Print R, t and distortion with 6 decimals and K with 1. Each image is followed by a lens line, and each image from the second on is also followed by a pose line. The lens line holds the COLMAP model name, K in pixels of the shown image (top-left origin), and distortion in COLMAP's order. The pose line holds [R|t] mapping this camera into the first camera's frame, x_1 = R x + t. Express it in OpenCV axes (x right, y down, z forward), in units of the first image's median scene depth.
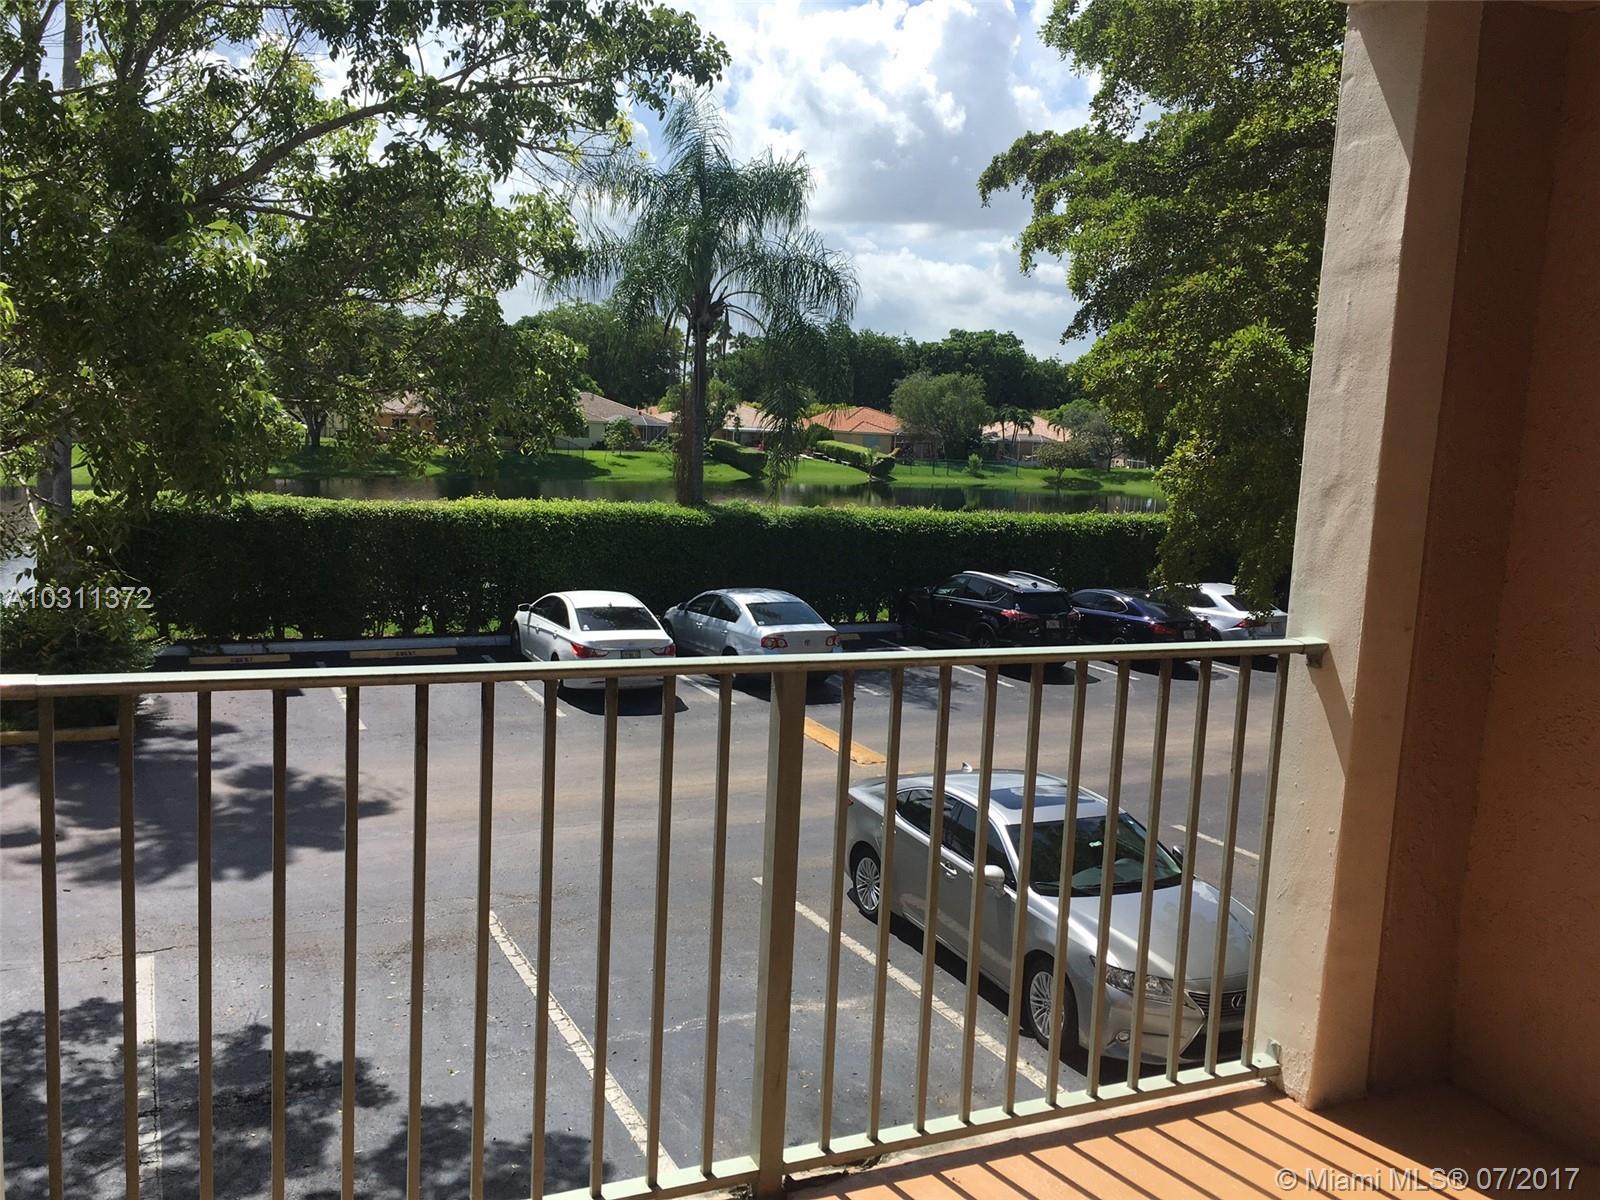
lens RADIAL K [[1360.9, 0, 795.9], [0, 1360.9, 594.6], [0, 0, 1]] dist [0.078224, -0.097011]
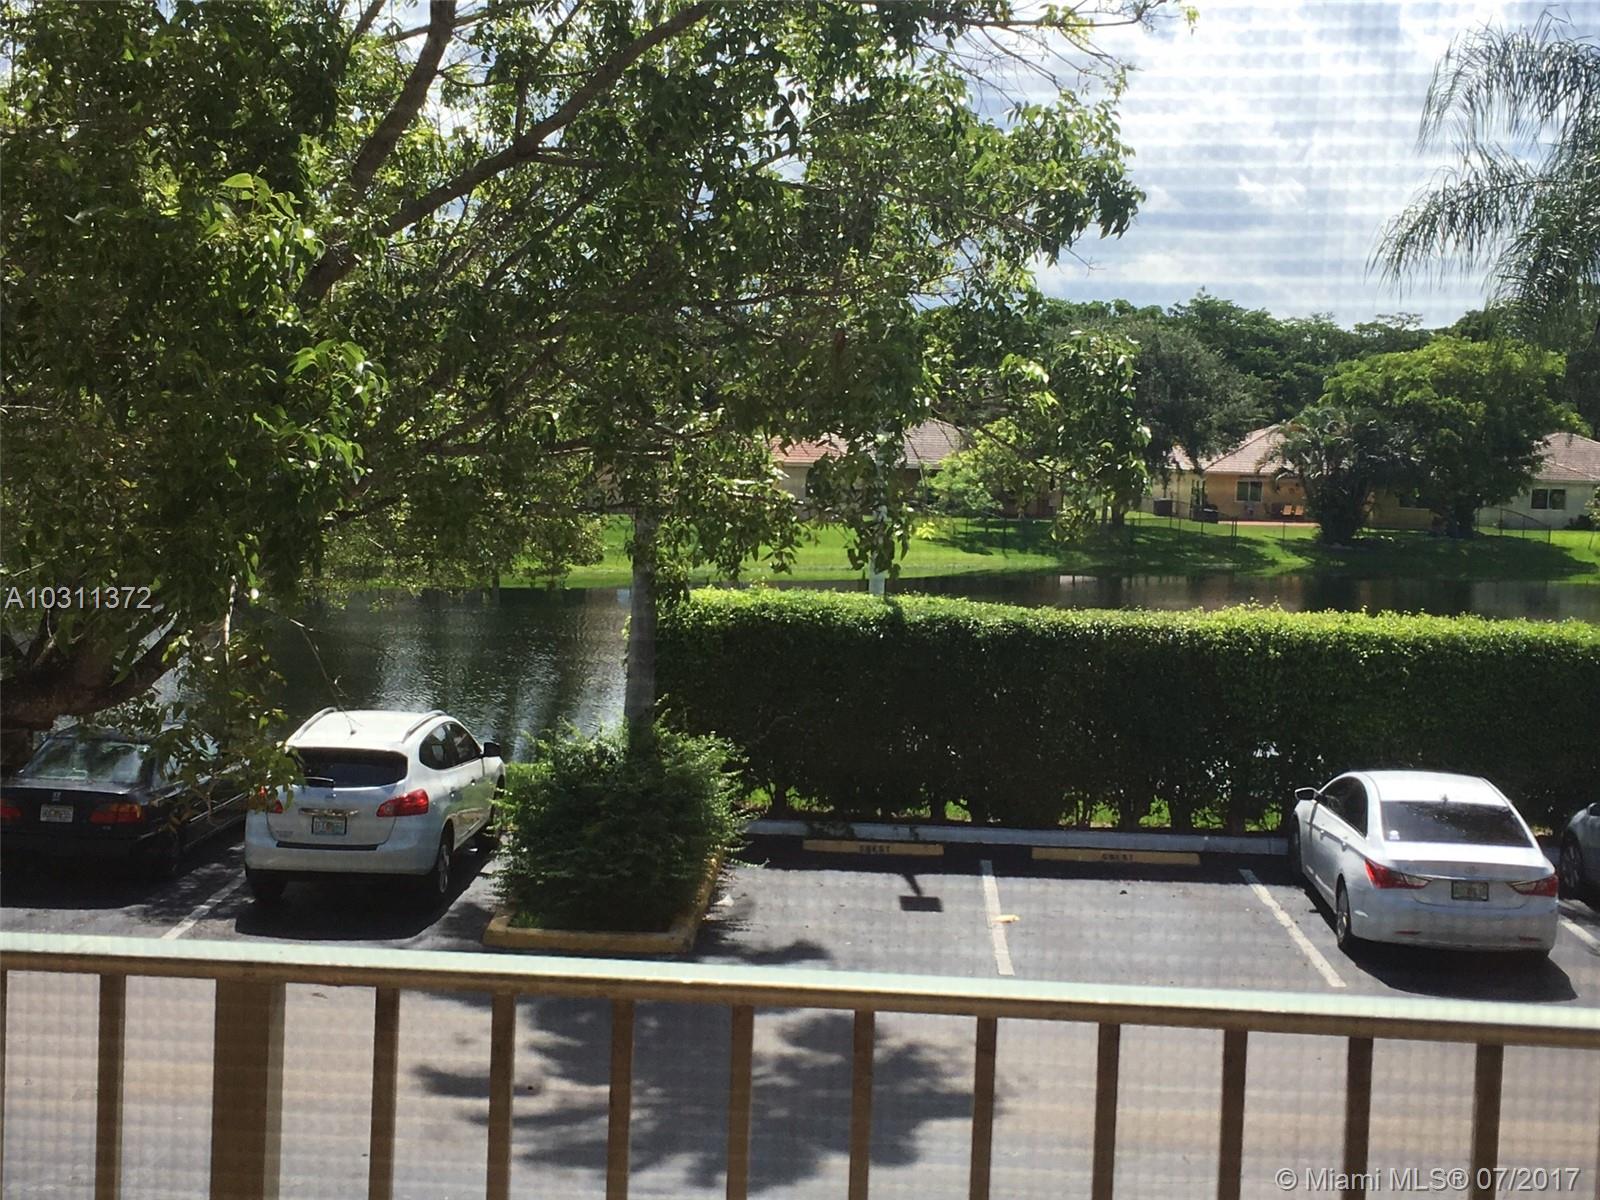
lens RADIAL K [[2207.5, 0, 803.2], [0, 2207.5, 599.4], [0, 0, 1]] dist [0.048997, 0.000000]
pose [[0.876954, 0.015029, -0.480339, 0.111831], [-0.050649, 0.996835, -0.061281, -0.007609], [0.477898, 0.078069, 0.874939, 0.075137]]
